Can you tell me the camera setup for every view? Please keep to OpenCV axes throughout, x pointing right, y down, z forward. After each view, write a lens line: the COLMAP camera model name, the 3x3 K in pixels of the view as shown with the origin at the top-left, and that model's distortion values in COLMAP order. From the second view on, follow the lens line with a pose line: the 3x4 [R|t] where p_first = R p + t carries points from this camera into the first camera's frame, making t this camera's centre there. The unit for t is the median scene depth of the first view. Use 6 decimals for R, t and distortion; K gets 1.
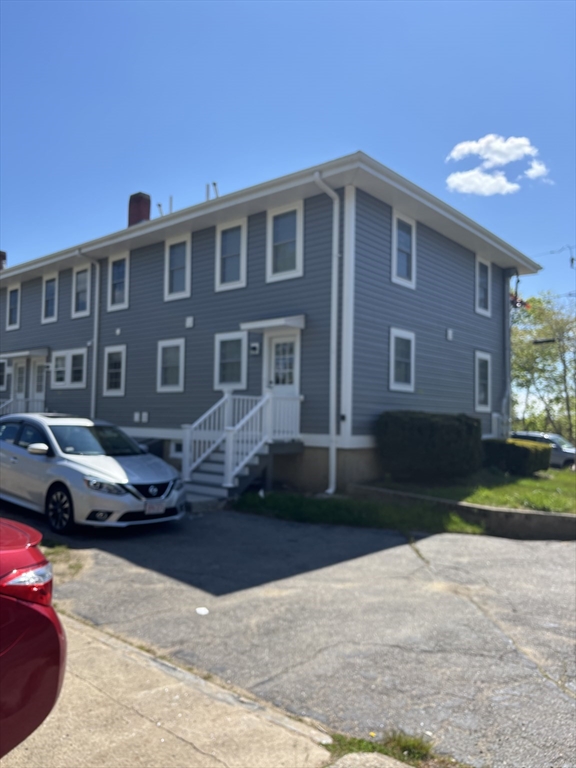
lens RADIAL K [[586.9, 0, 269.4], [0, 586.9, 388.7], [0, 0, 1]] dist [0.001351, 0.003383]
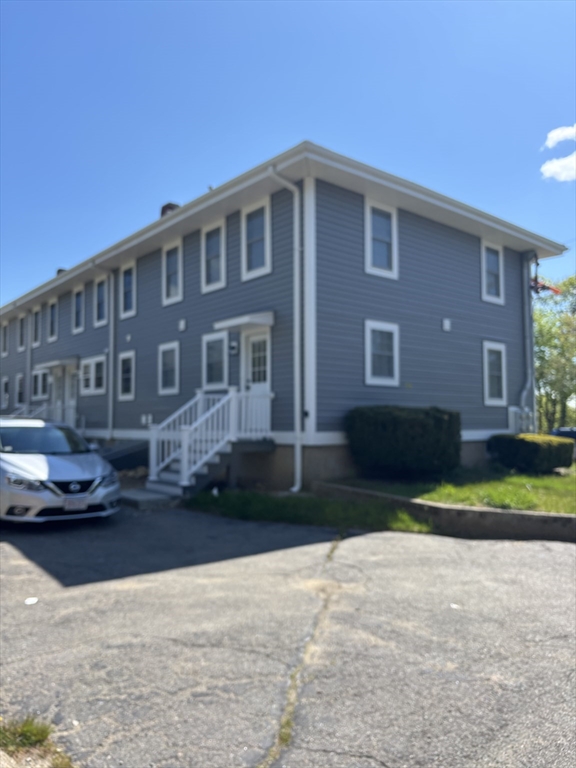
lens RADIAL K [[586.9, 0, 268.9], [0, 586.9, 387.2], [0, 0, 1]] dist [0.001351, 0.003383]
pose [[0.987742, -0.031843, -0.152815, 0.209772], [0.030293, 0.999463, -0.012464, 0.014904], [0.153130, 0.007682, 0.988176, 0.023703]]
